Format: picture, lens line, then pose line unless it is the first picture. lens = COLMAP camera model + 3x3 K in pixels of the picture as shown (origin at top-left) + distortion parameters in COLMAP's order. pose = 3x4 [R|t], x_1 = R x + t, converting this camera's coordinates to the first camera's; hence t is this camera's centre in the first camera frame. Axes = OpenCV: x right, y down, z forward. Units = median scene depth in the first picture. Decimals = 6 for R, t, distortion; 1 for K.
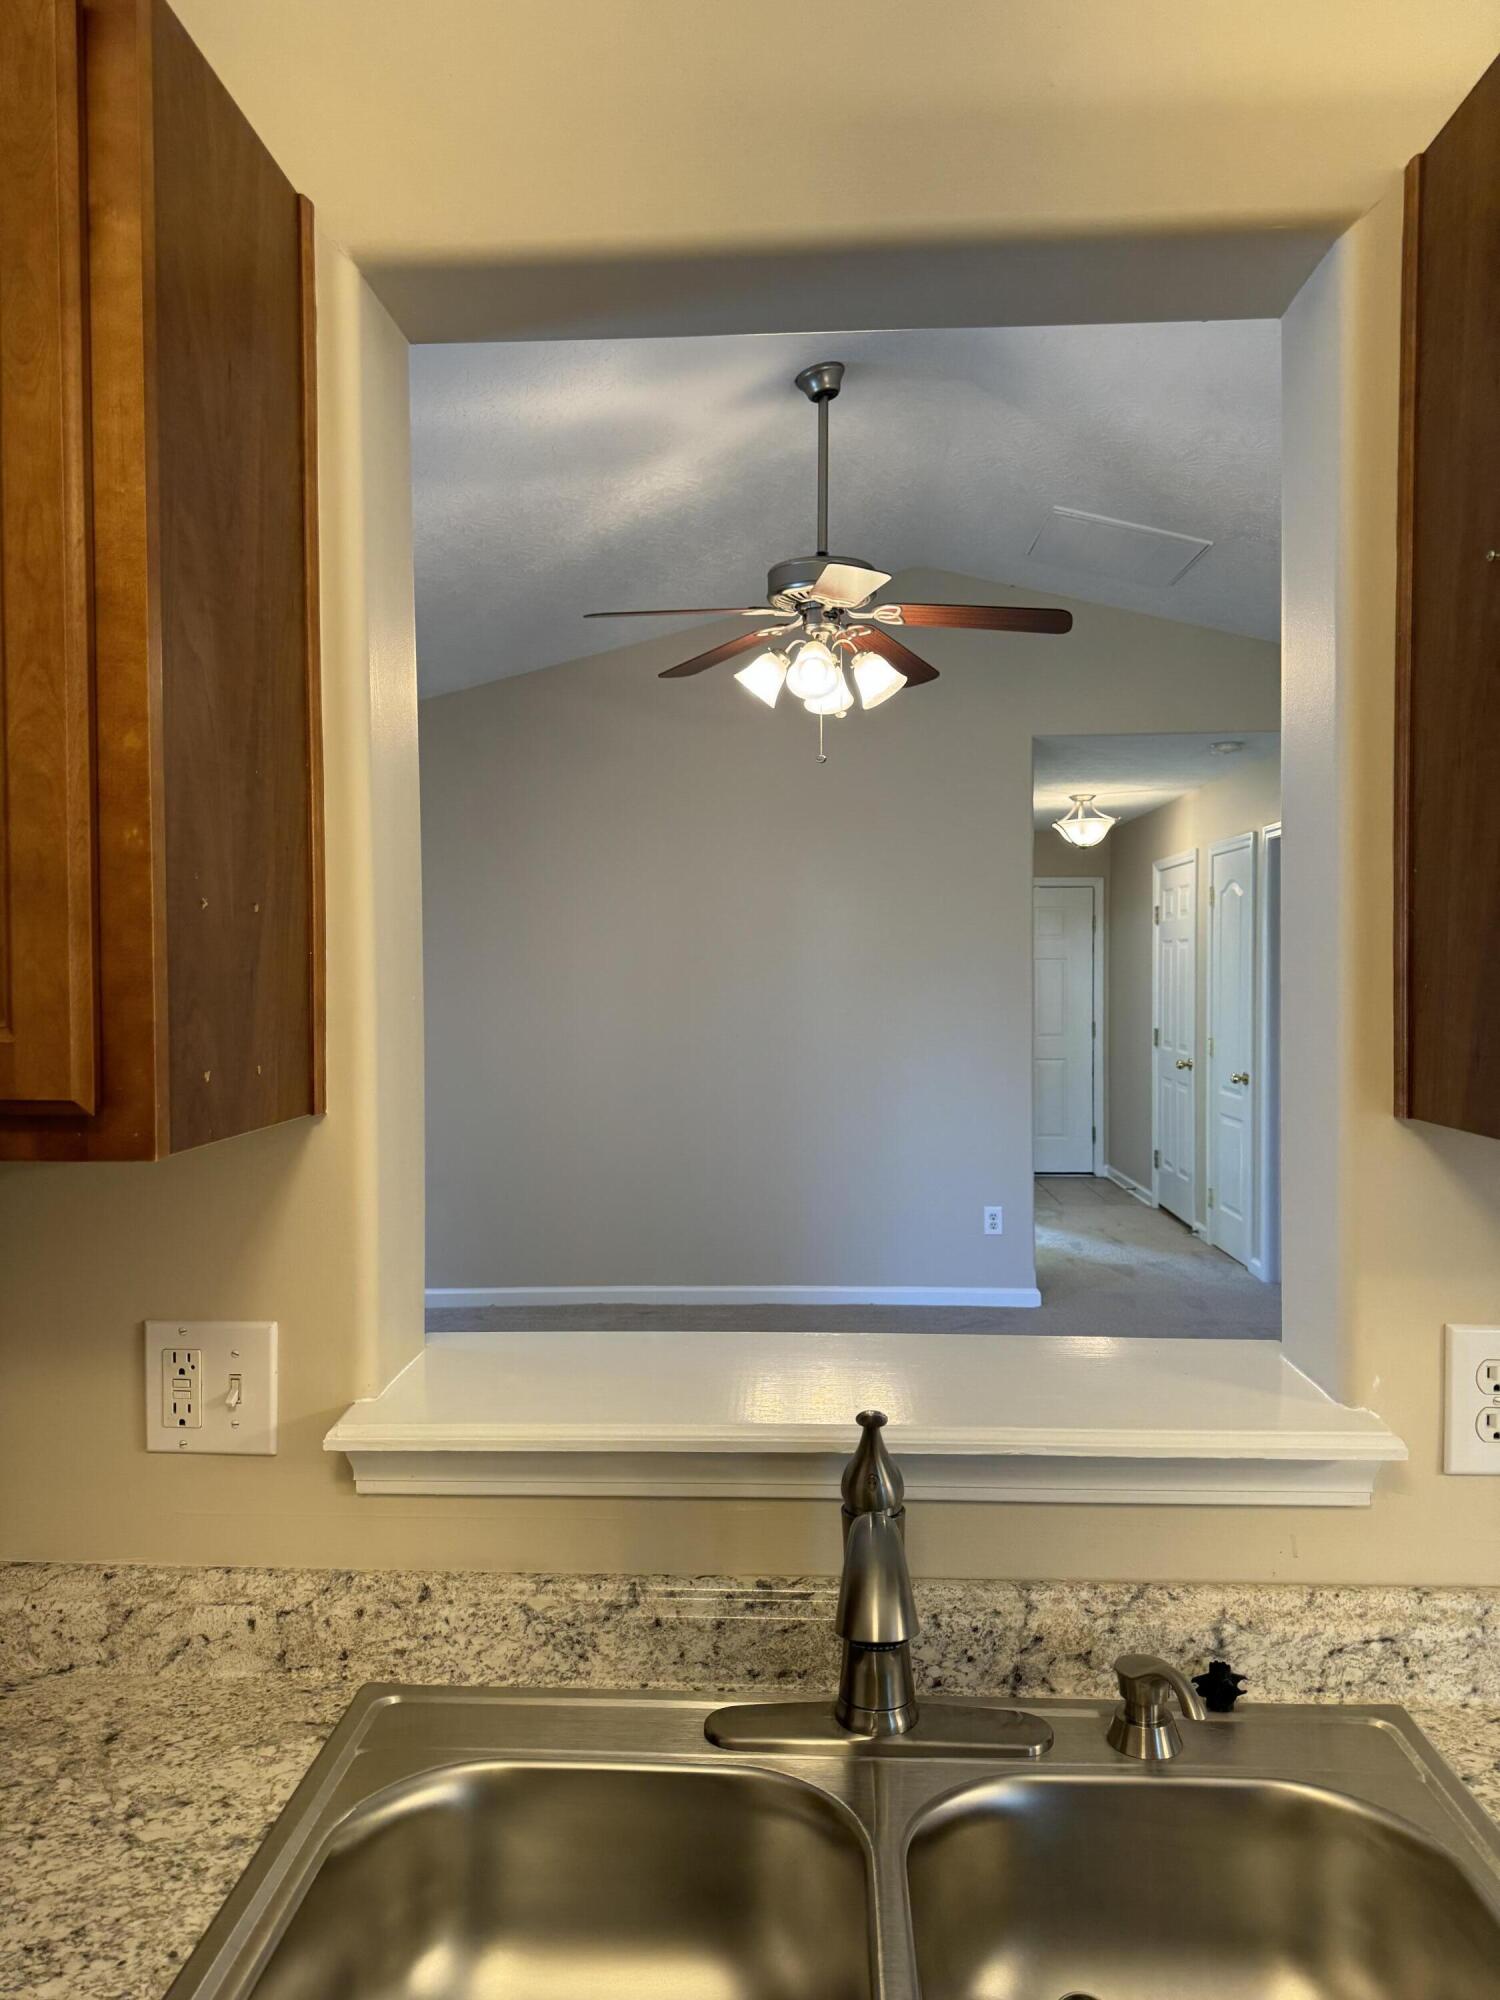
lens RADIAL K [[1419.5, 0, 743.1], [0, 1419.5, 990.2], [0, 0, 1]] dist [0.117695, -0.164152]
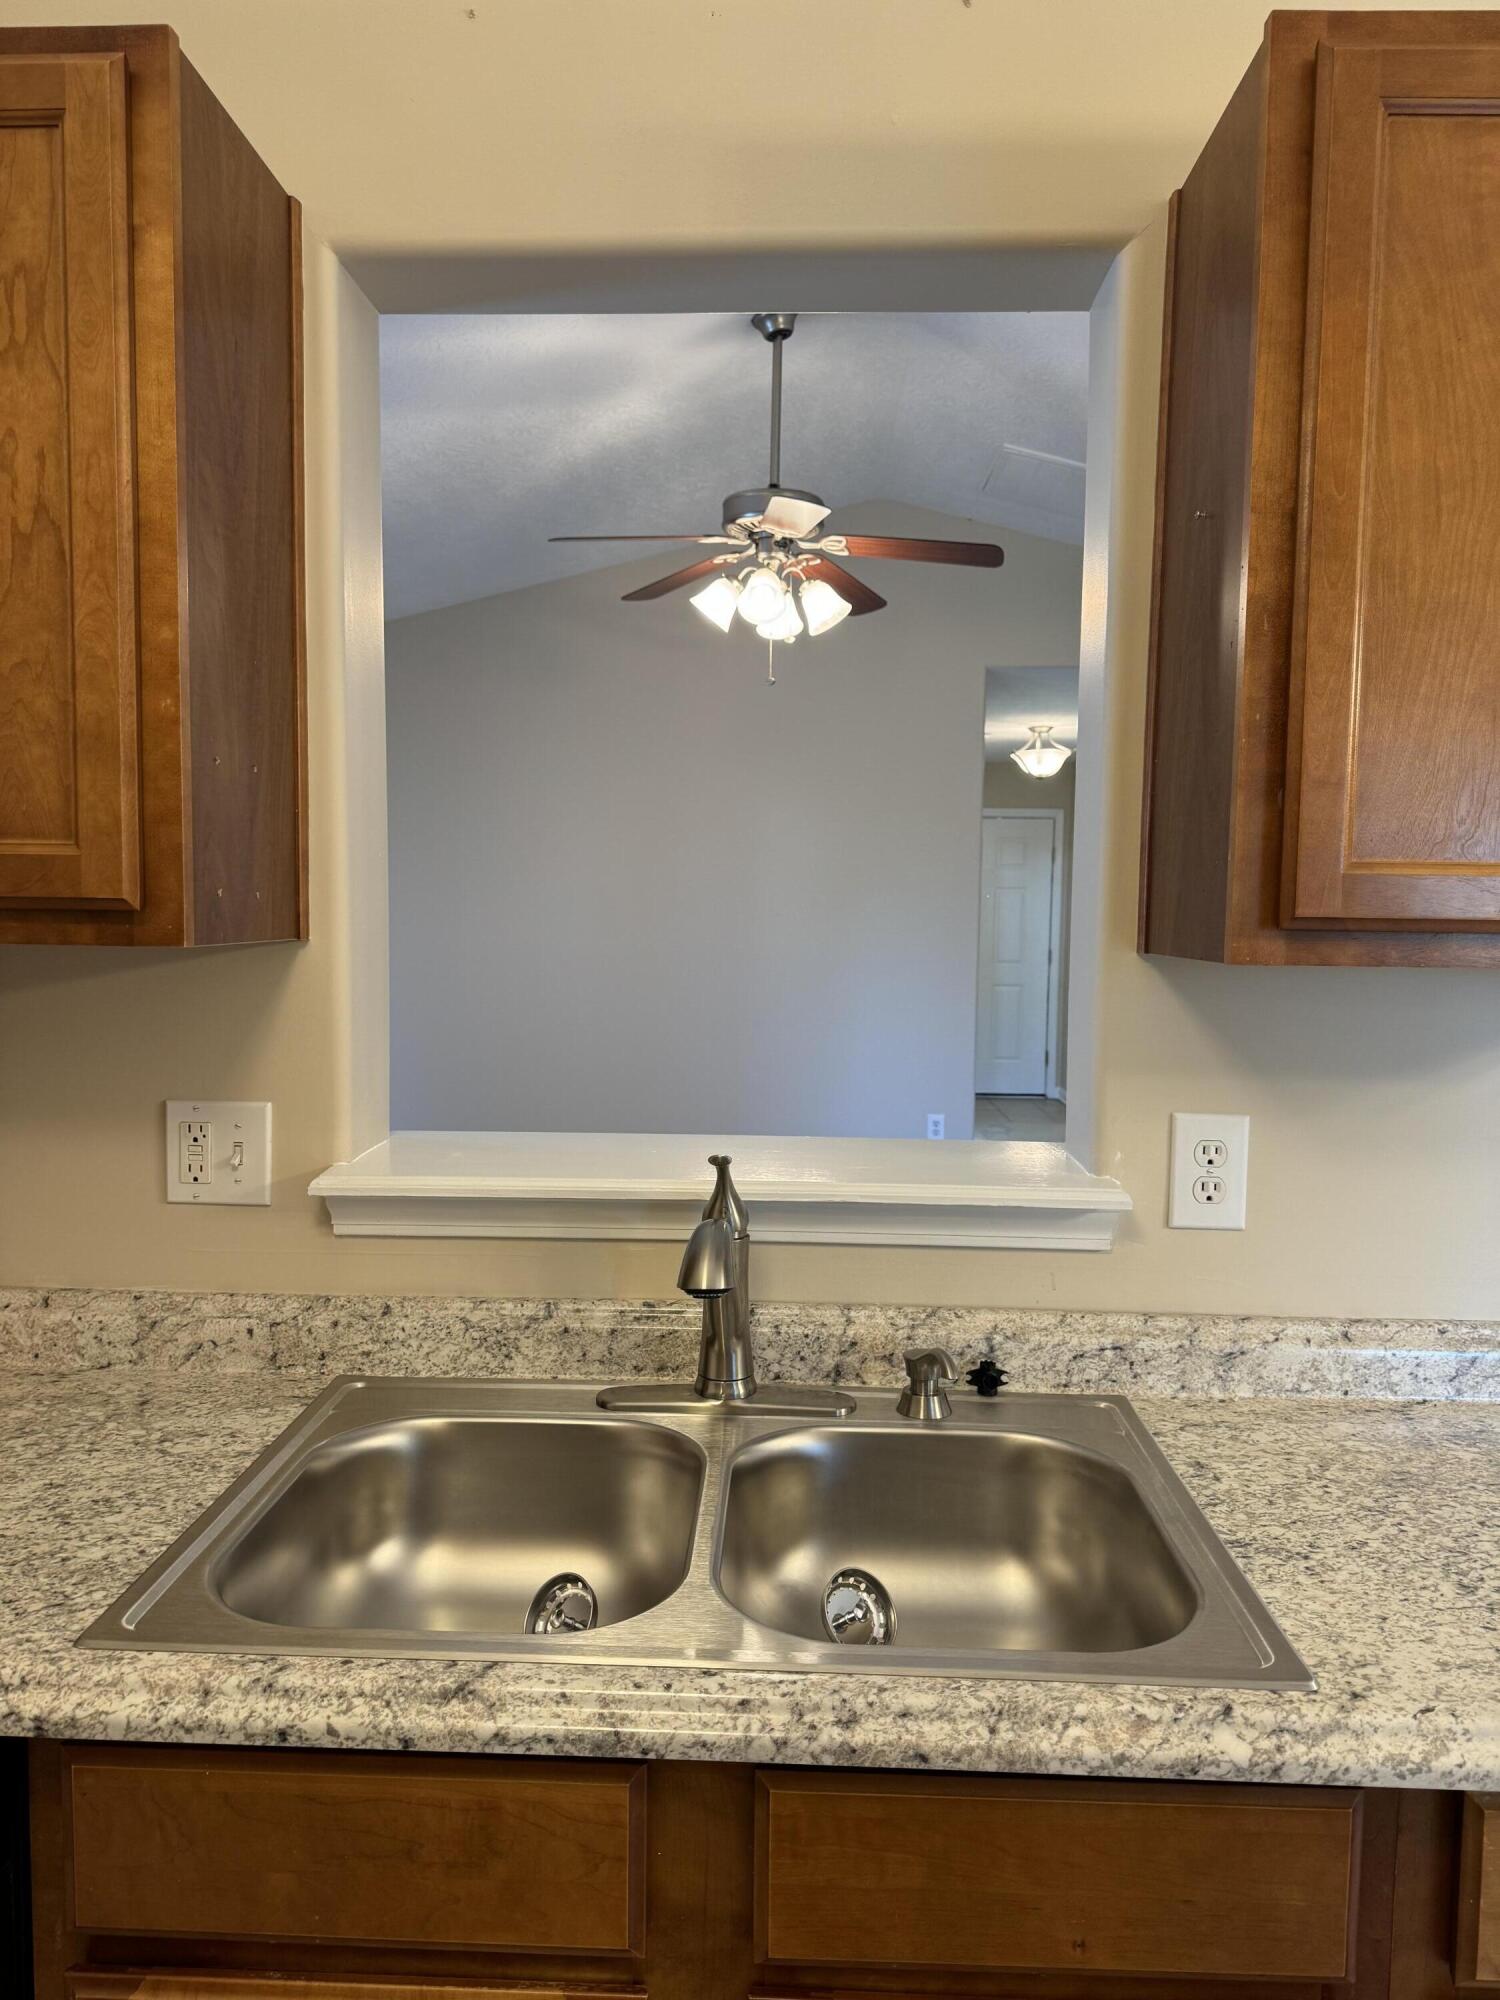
lens RADIAL K [[1419.5, 0, 743.1], [0, 1419.5, 990.2], [0, 0, 1]] dist [0.117695, -0.164152]
pose [[0.999729, 0.018003, 0.014753, 0.077513], [-0.018681, 0.998712, 0.047179, 0.066413], [-0.013885, -0.047441, 0.998778, -0.283883]]
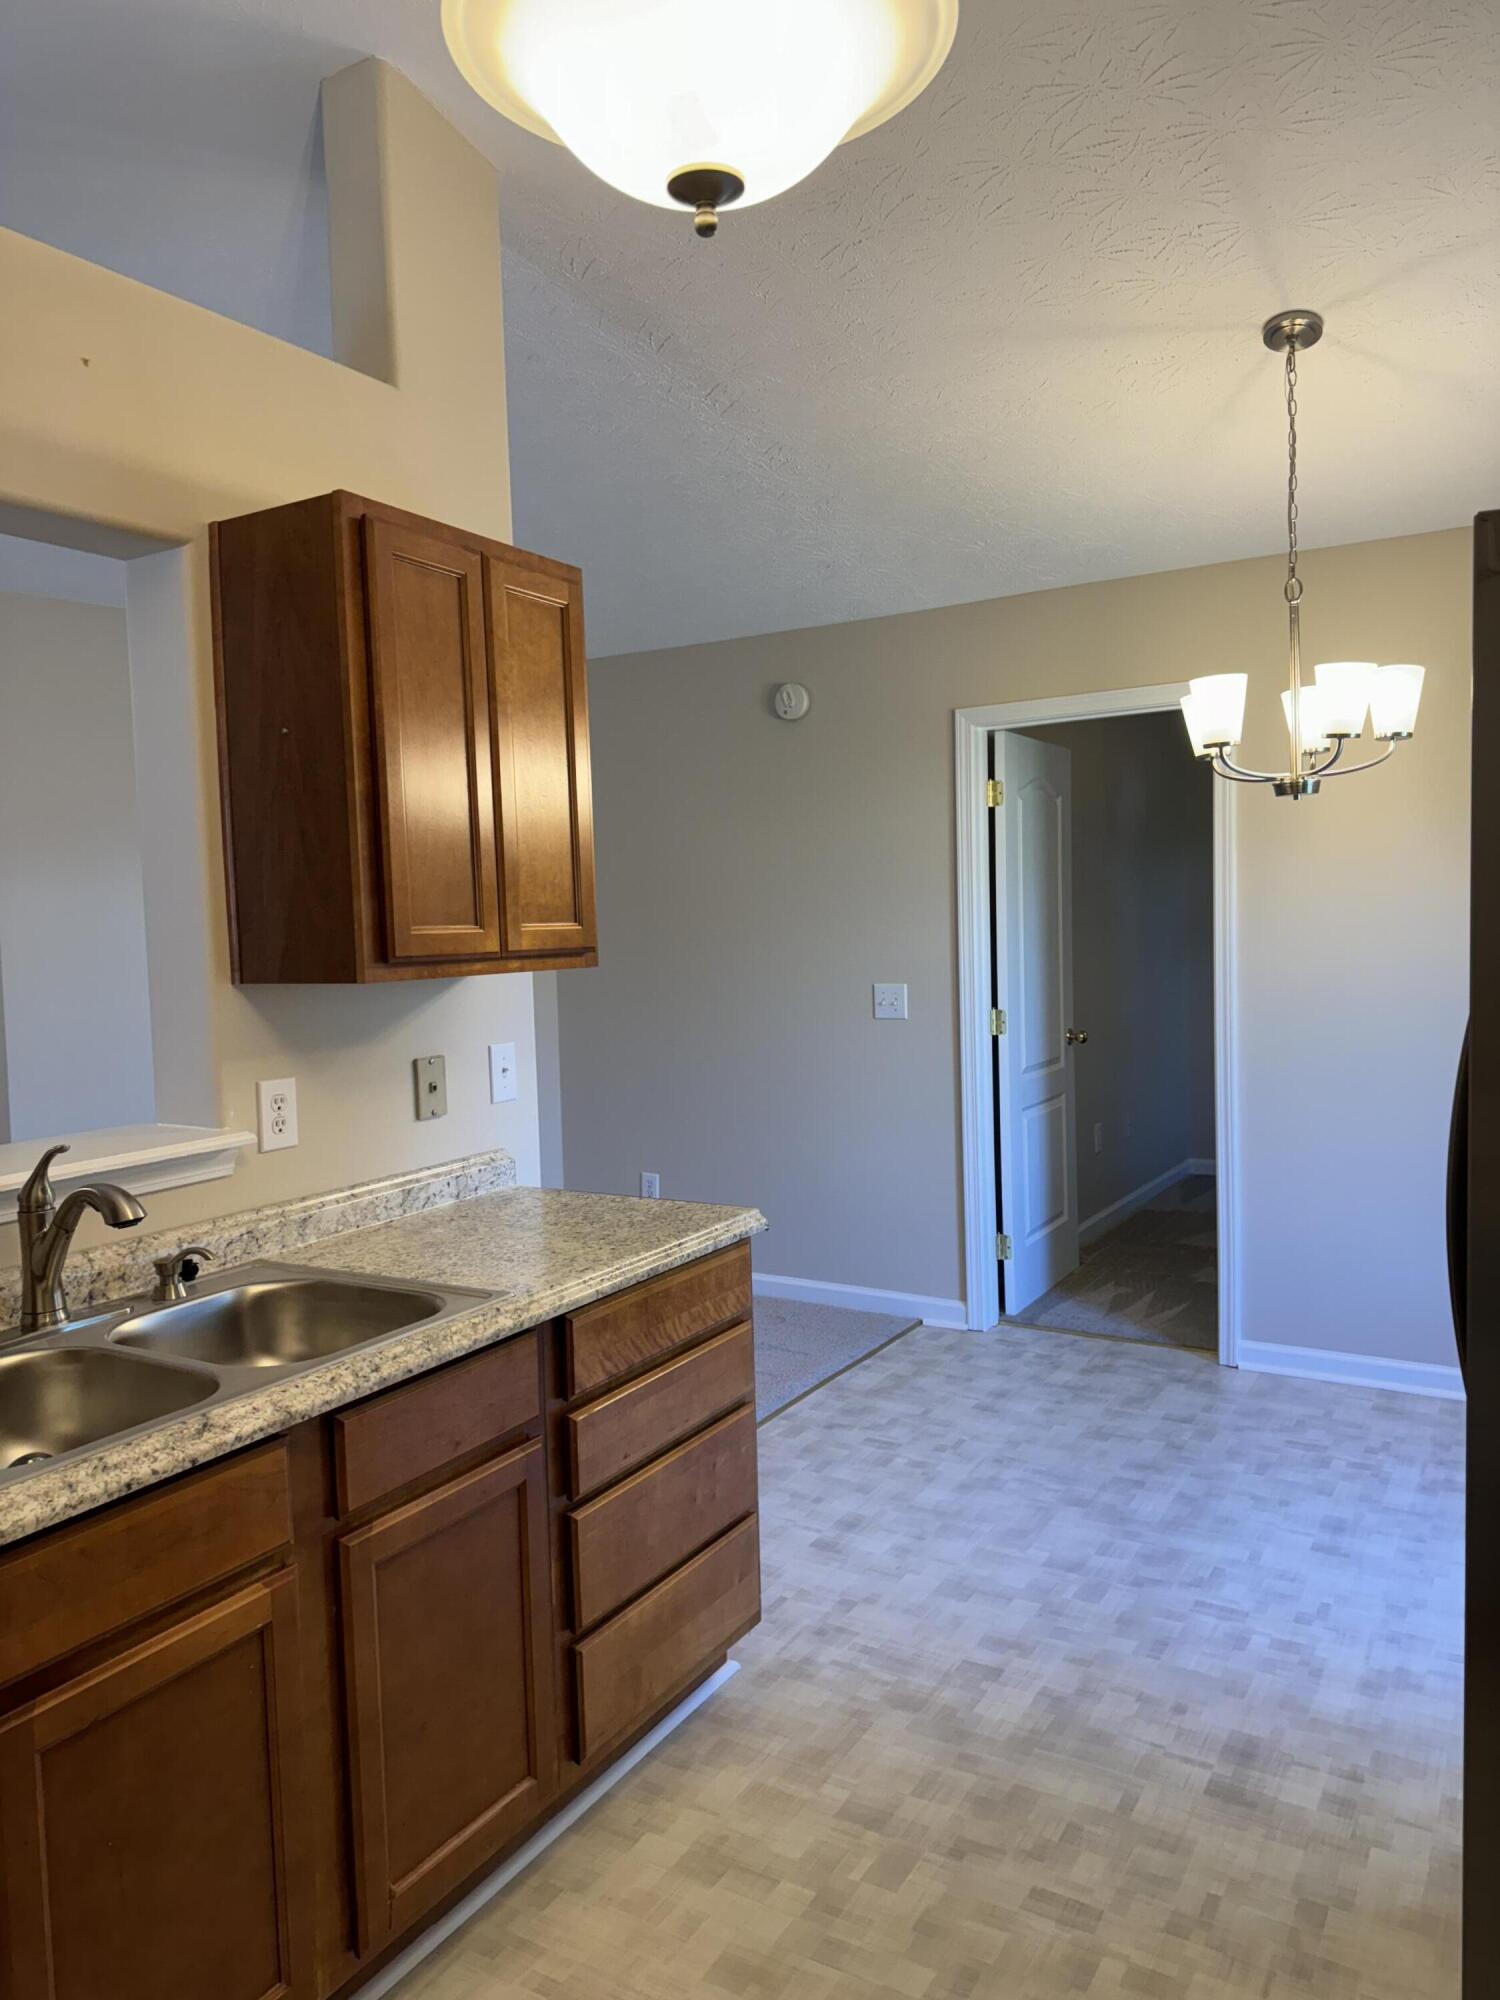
lens RADIAL K [[1374.9, 0, 751.3], [0, 1374.9, 959.4], [0, 0, 1]] dist [0.003762, -0.000155]
pose [[0.470932, -0.037258, 0.881383, -0.947156], [0.043510, 0.998873, 0.018977, 0.045460], [-0.881096, 0.029412, 0.472022, -0.590649]]
